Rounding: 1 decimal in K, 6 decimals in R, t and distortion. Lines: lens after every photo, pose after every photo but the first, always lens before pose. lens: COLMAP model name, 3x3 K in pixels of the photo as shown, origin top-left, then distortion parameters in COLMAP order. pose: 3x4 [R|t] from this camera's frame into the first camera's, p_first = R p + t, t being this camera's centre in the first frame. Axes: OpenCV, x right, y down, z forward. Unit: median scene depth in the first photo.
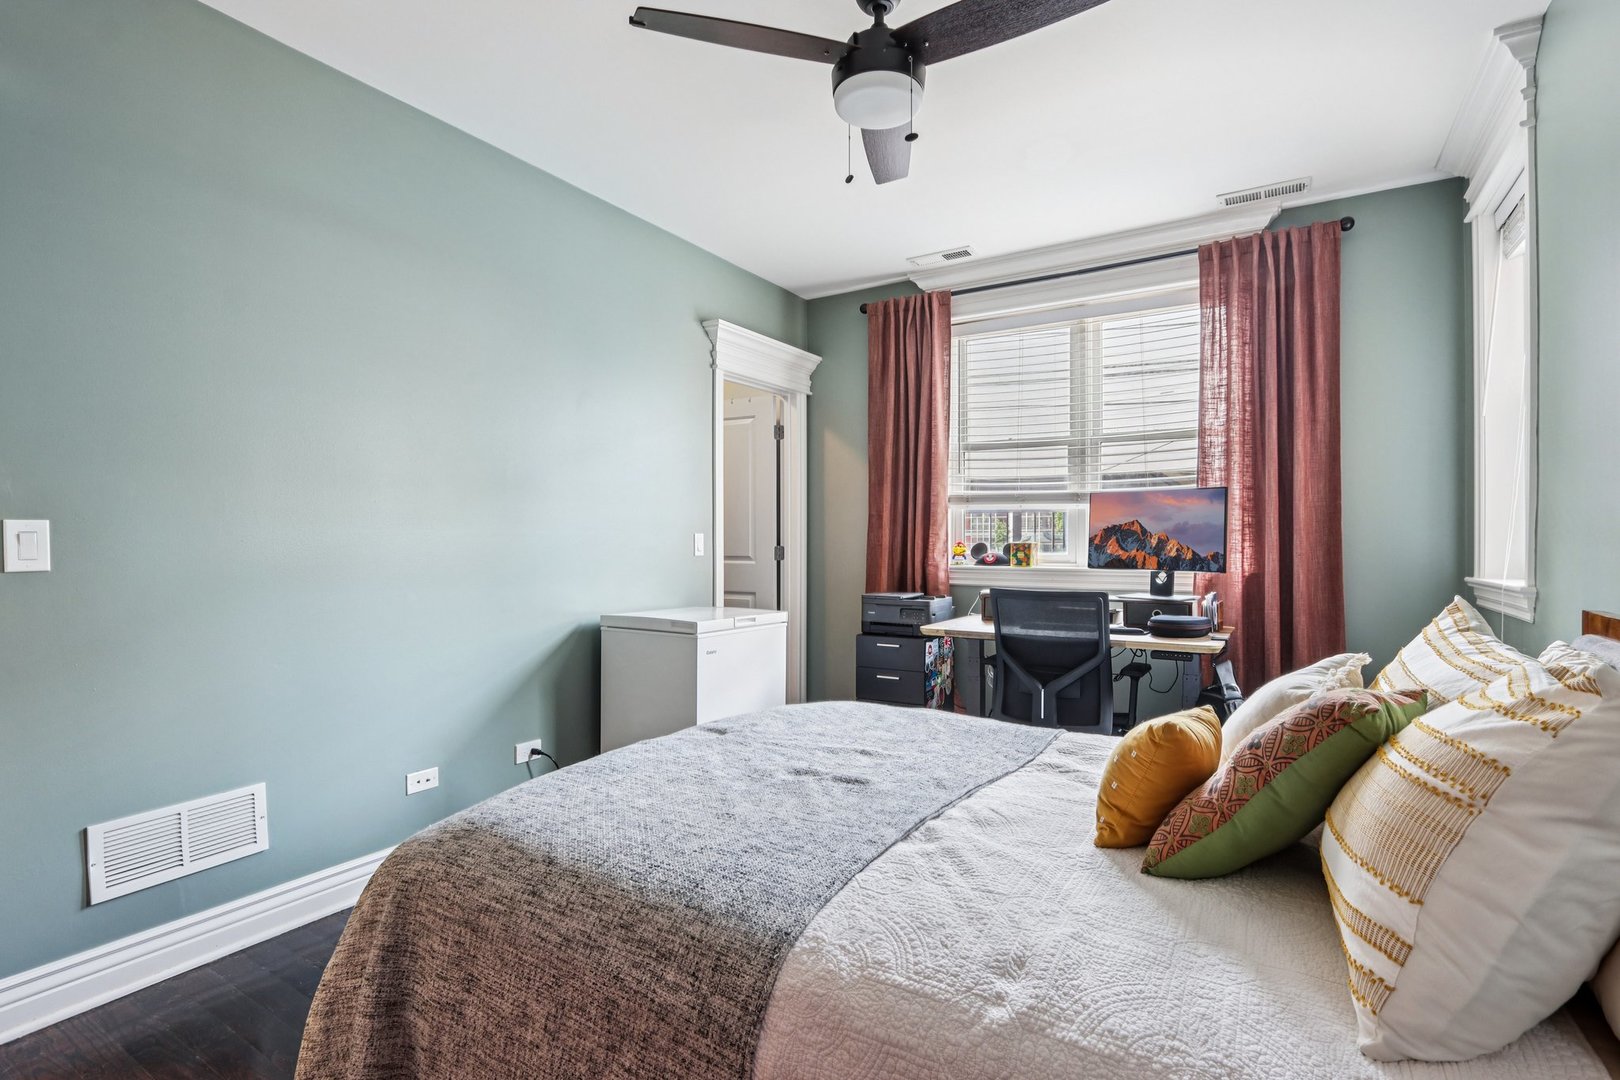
lens RADIAL K [[771.0, 0, 813.5], [0, 771.0, 540.2], [0, 0, 1]] dist [-0.018254, 0.001561]
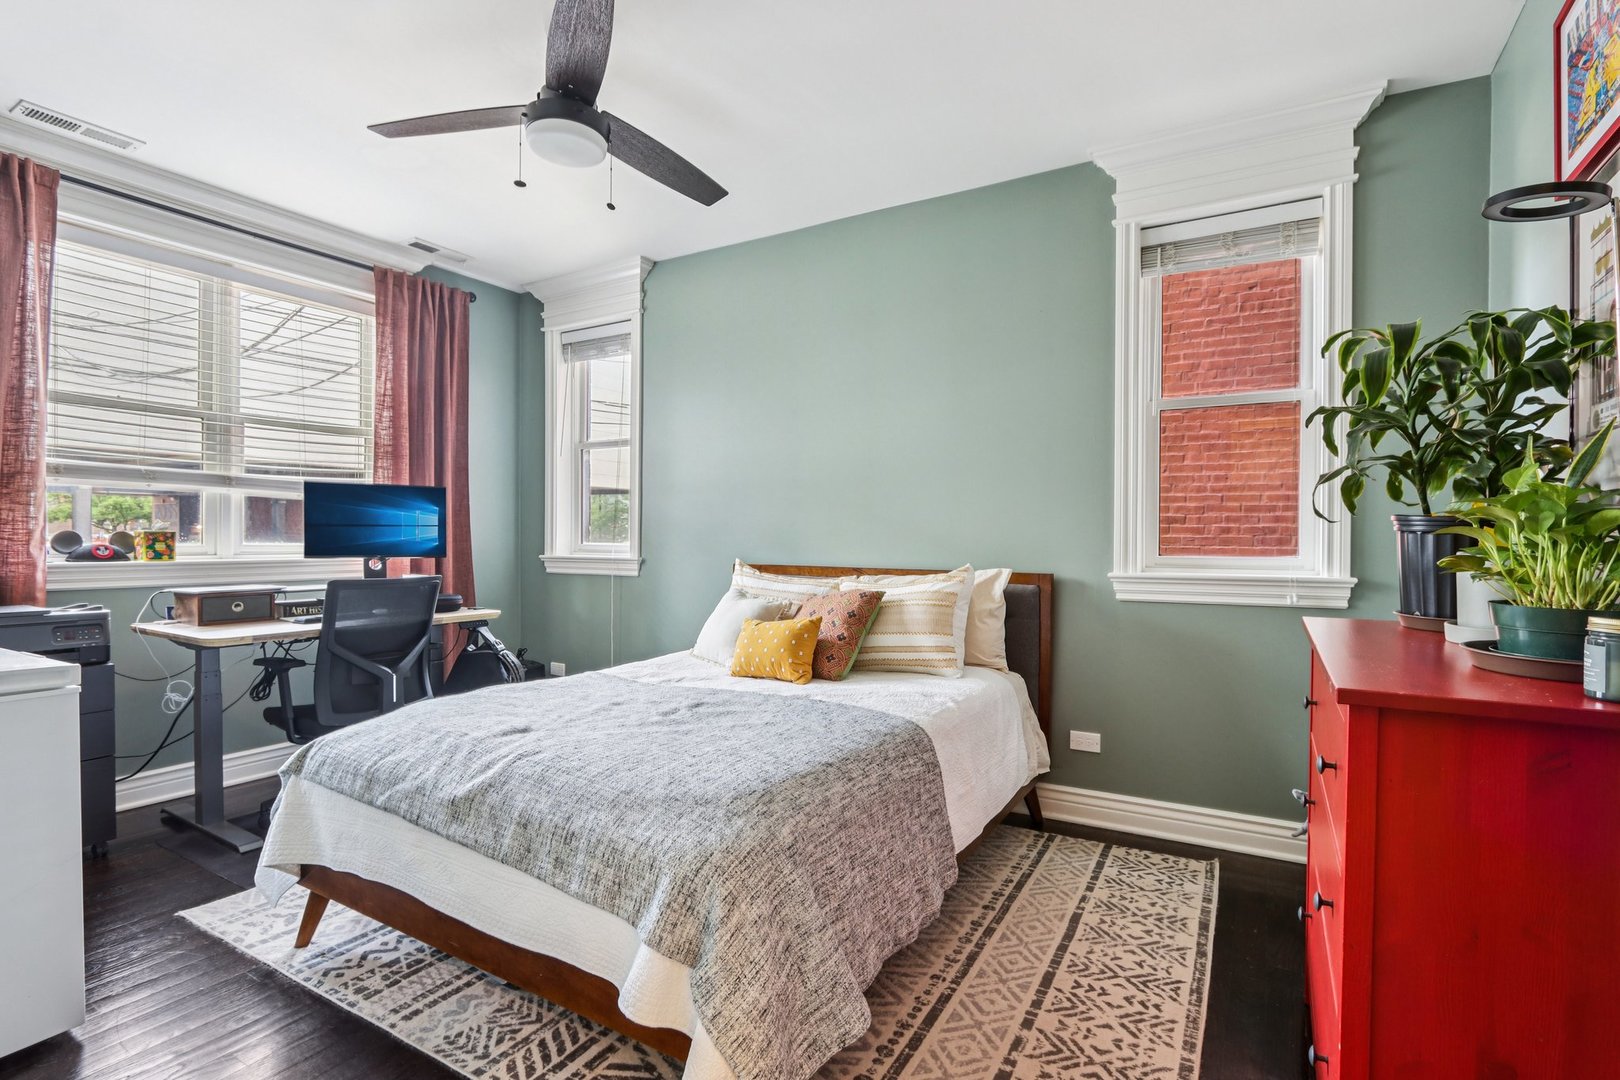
lens RADIAL K [[771.0, 0, 812.9], [0, 771.0, 542.7], [0, 0, 1]] dist [-0.018254, 0.001561]
pose [[-0.015314, -0.009707, 0.999836, -0.647371], [-0.008009, 0.999922, 0.009585, 0.002413], [-0.999851, -0.007861, -0.015391, 0.395310]]
